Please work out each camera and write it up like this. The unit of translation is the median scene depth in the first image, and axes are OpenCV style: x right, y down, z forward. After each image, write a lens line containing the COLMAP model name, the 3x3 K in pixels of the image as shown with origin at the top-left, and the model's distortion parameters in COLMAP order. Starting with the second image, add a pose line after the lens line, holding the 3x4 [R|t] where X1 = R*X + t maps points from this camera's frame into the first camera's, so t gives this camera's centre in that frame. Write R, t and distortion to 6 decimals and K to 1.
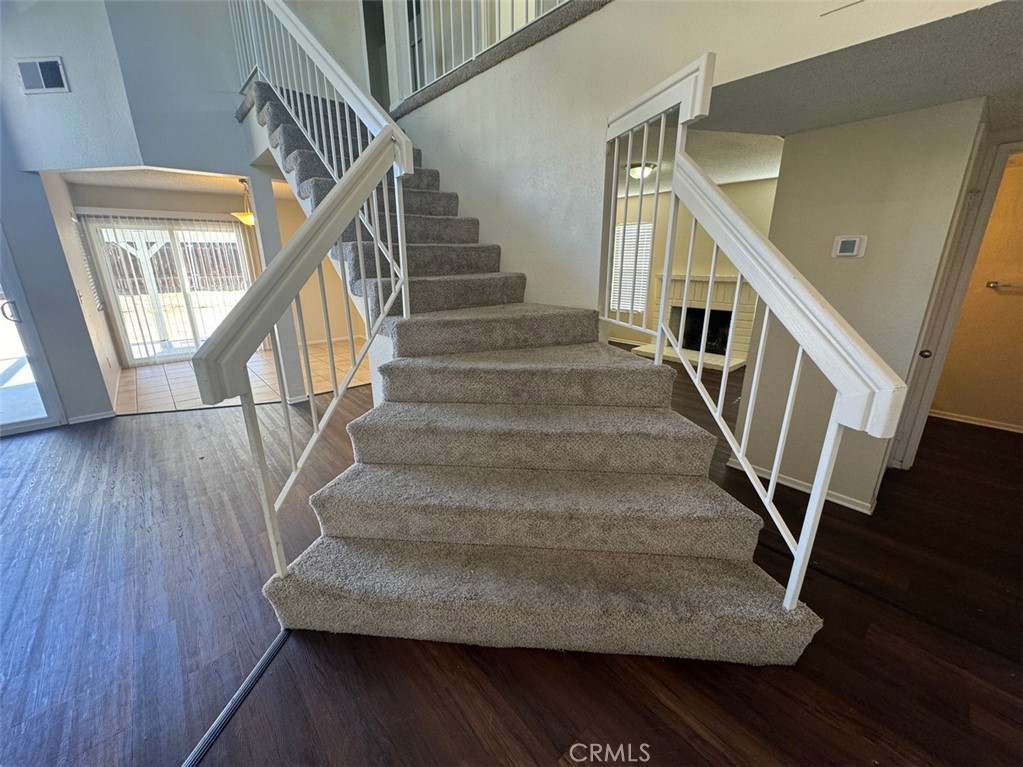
lens RADIAL K [[407.5, 0, 511.2], [0, 407.5, 382.6], [0, 0, 1]] dist [-0.001793, 0.000335]
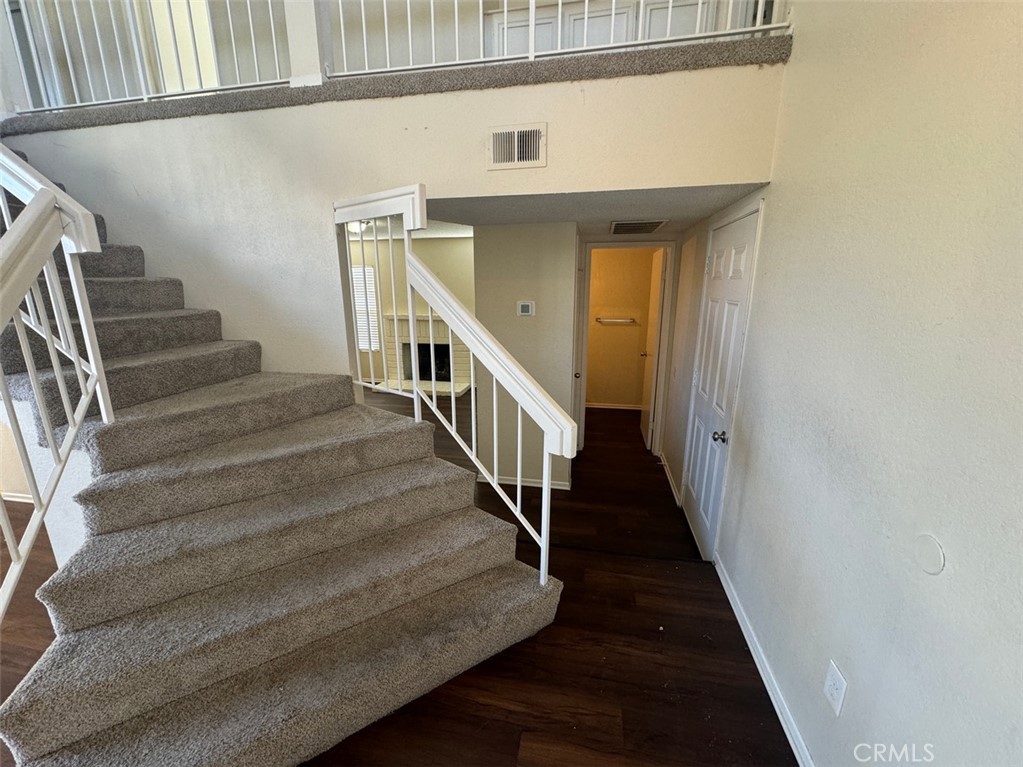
lens RADIAL K [[407.5, 0, 511.2], [0, 407.5, 382.6], [0, 0, 1]] dist [-0.001793, 0.000335]
pose [[0.795082, -0.139586, 0.590221, -0.101326], [0.176101, 0.984362, -0.004425, -0.103134], [-0.580373, 0.107457, 0.807230, -0.105825]]
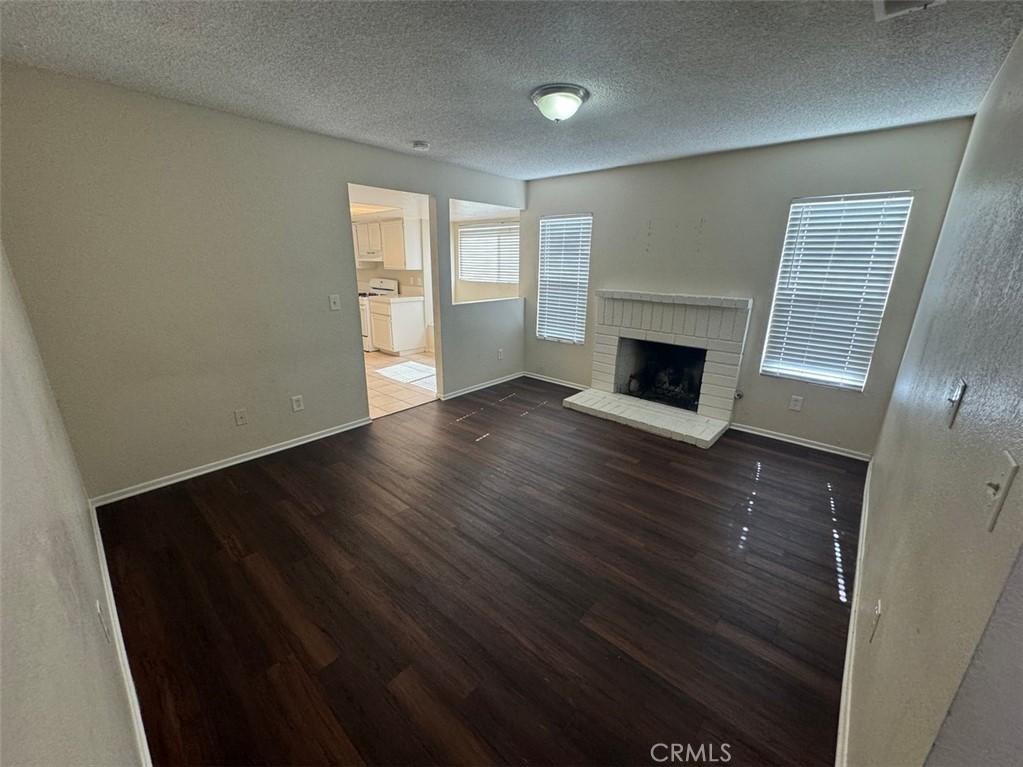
lens RADIAL K [[407.5, 0, 511.2], [0, 407.5, 382.6], [0, 0, 1]] dist [-0.001793, 0.000335]
pose [[0.992854, -0.016930, 0.118132, 0.456404], [0.017140, 0.999853, -0.000766, -0.401288], [-0.118101, 0.002786, 0.992998, 1.201631]]
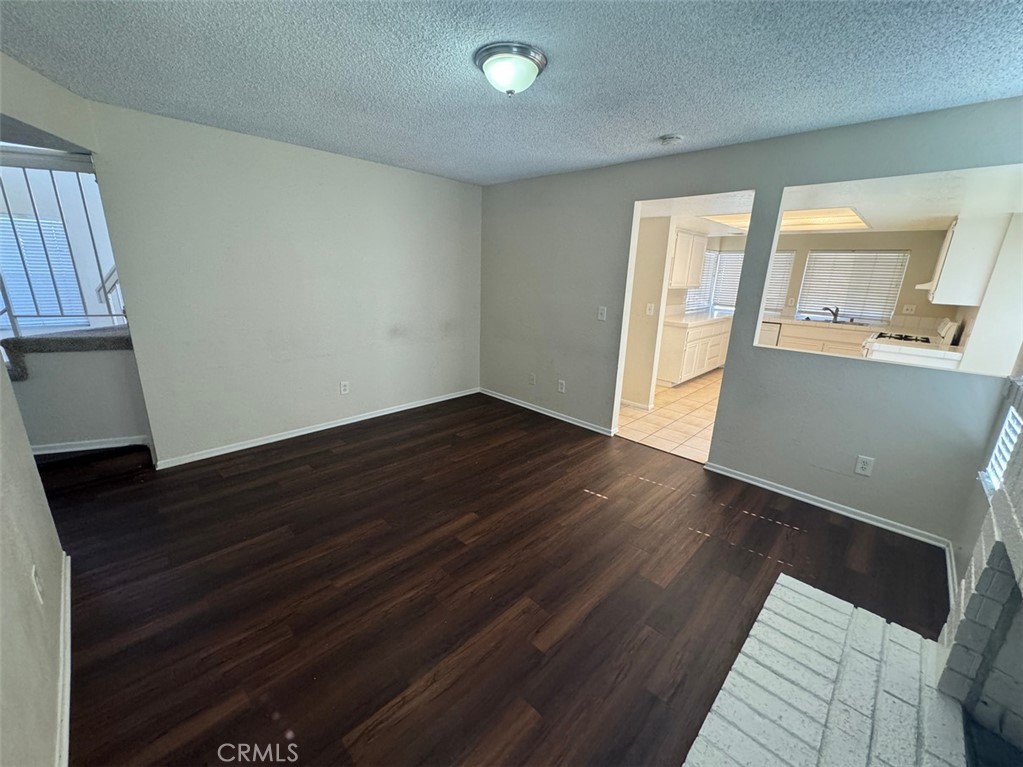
lens RADIAL K [[409.2, 0, 512.4], [0, 409.2, 384.4], [0, 0, 1]] dist [0.000418, 0.000172]
pose [[0.076385, 0.277928, -0.957560, 1.948521], [-0.321745, 0.915862, 0.240160, -0.814091], [0.943740, 0.289745, 0.159380, 2.521703]]
